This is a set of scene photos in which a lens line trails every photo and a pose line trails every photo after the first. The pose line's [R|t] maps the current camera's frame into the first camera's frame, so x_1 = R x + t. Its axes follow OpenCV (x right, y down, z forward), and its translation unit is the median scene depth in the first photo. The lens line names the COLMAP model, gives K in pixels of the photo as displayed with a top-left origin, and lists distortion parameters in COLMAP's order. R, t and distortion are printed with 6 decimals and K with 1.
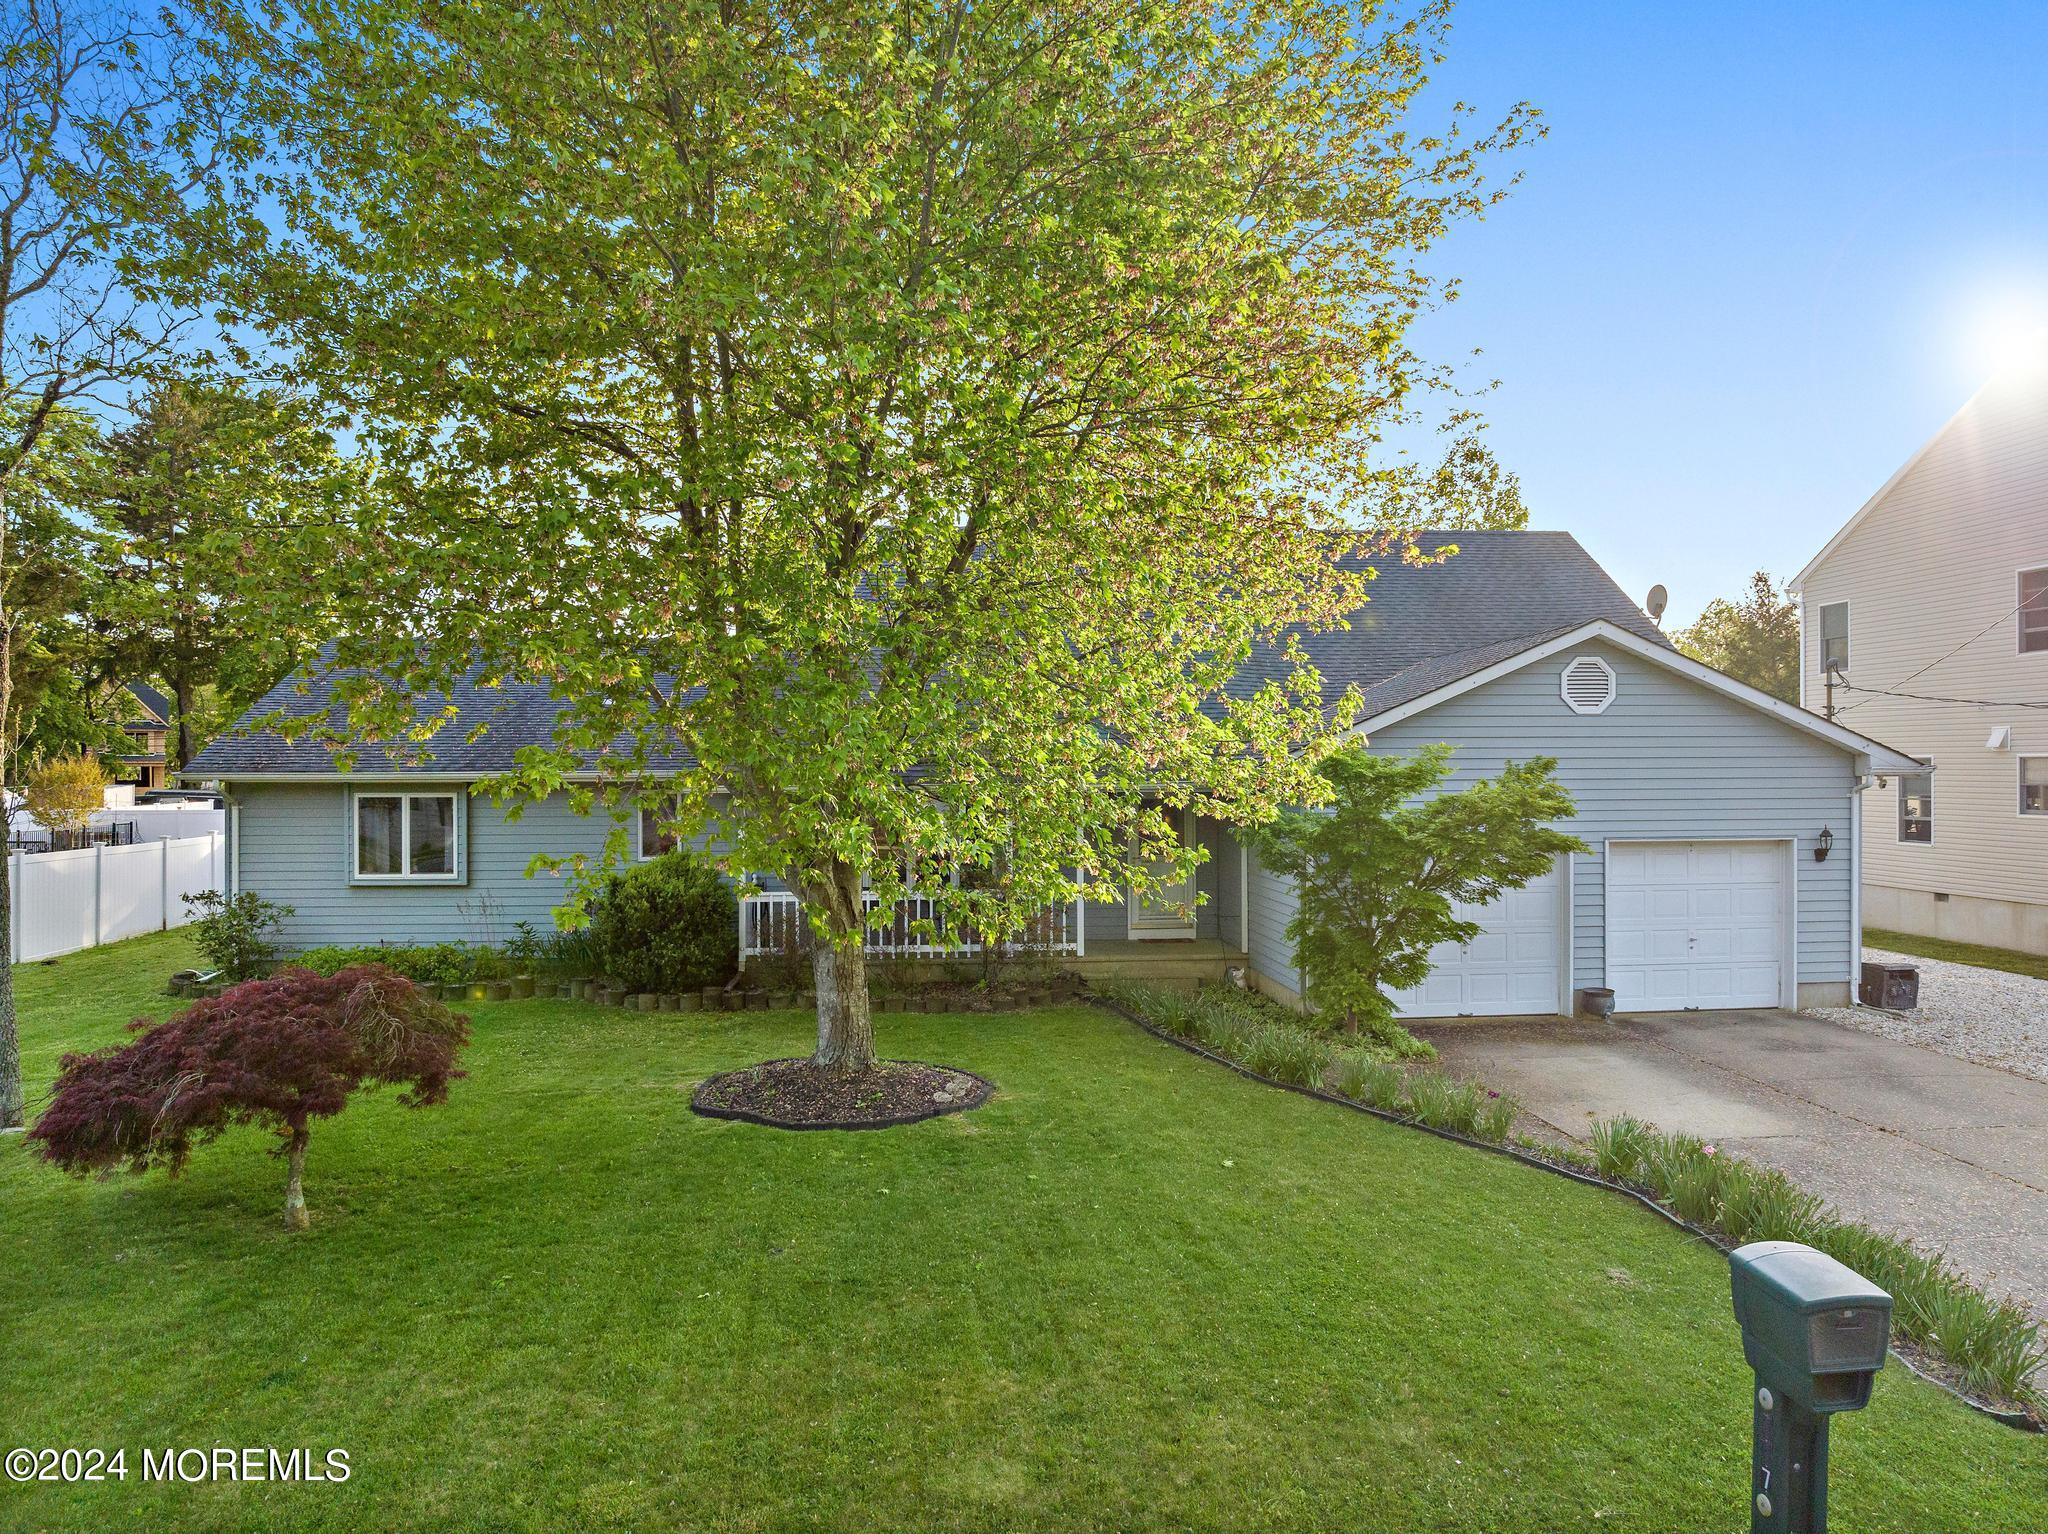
lens RADIAL K [[1464.8, 0, 1024.0], [0, 1464.8, 767.0], [0, 0, 1]] dist [-0.039476, -0.005196]
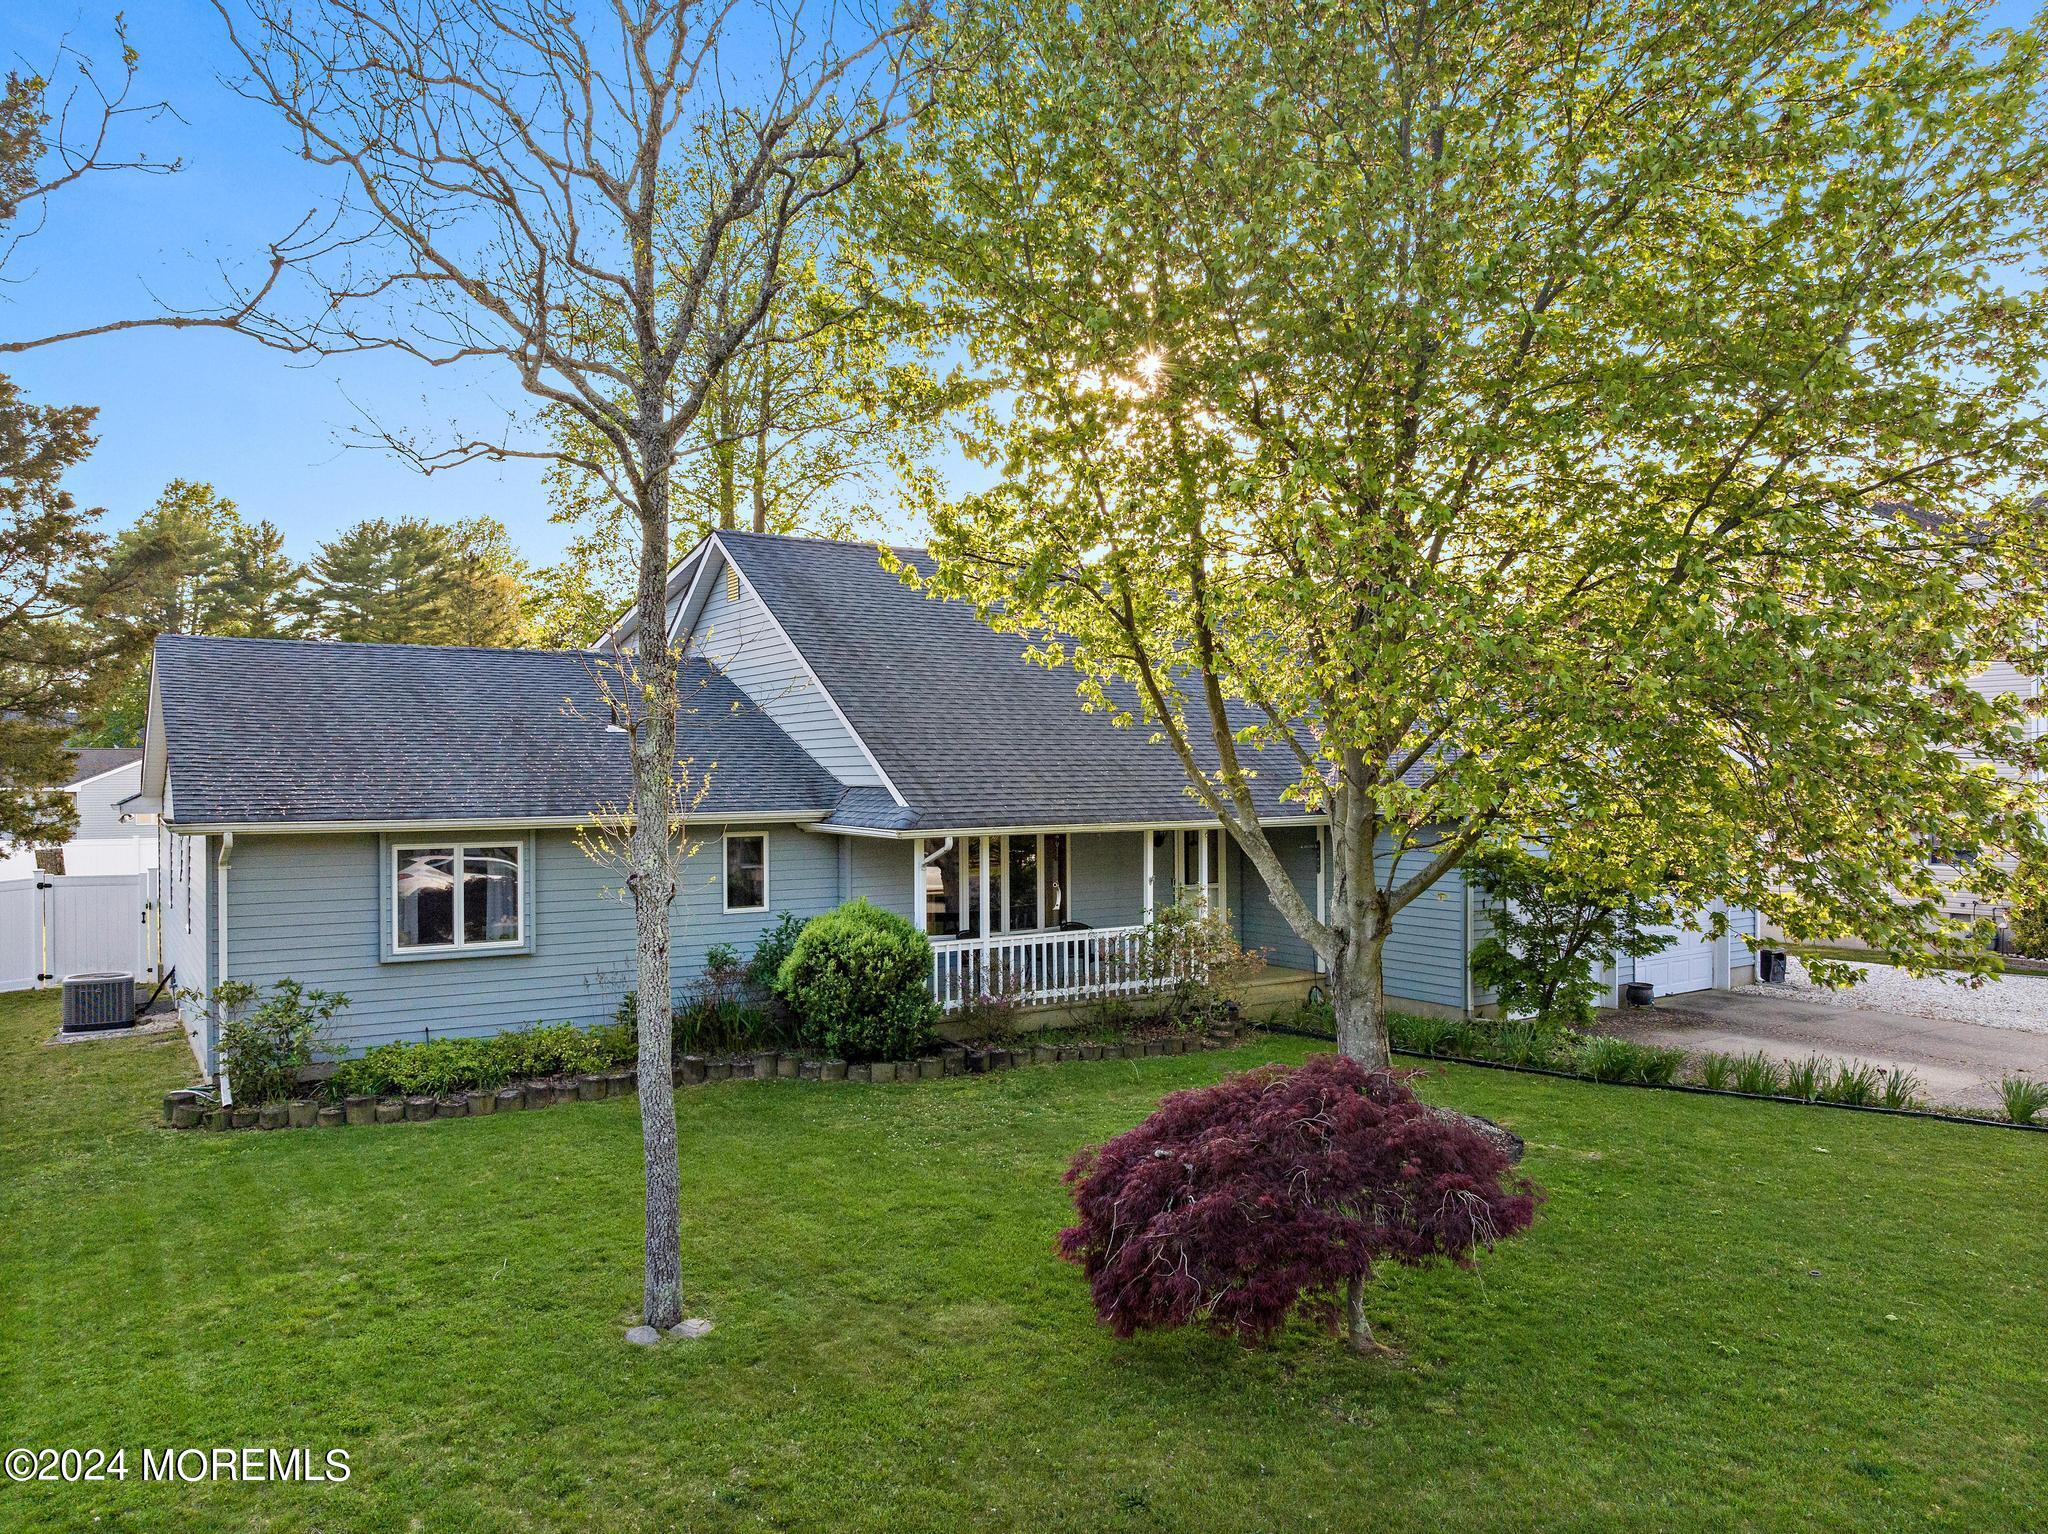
lens RADIAL K [[1464.8, 0, 1024.0], [0, 1464.8, 767.0], [0, 0, 1]] dist [-0.039476, -0.005196]
pose [[0.888235, -0.002319, 0.459383, -0.526890], [0.005890, 0.999963, -0.006341, -0.017530], [-0.459351, 0.008338, 0.888216, 0.143330]]
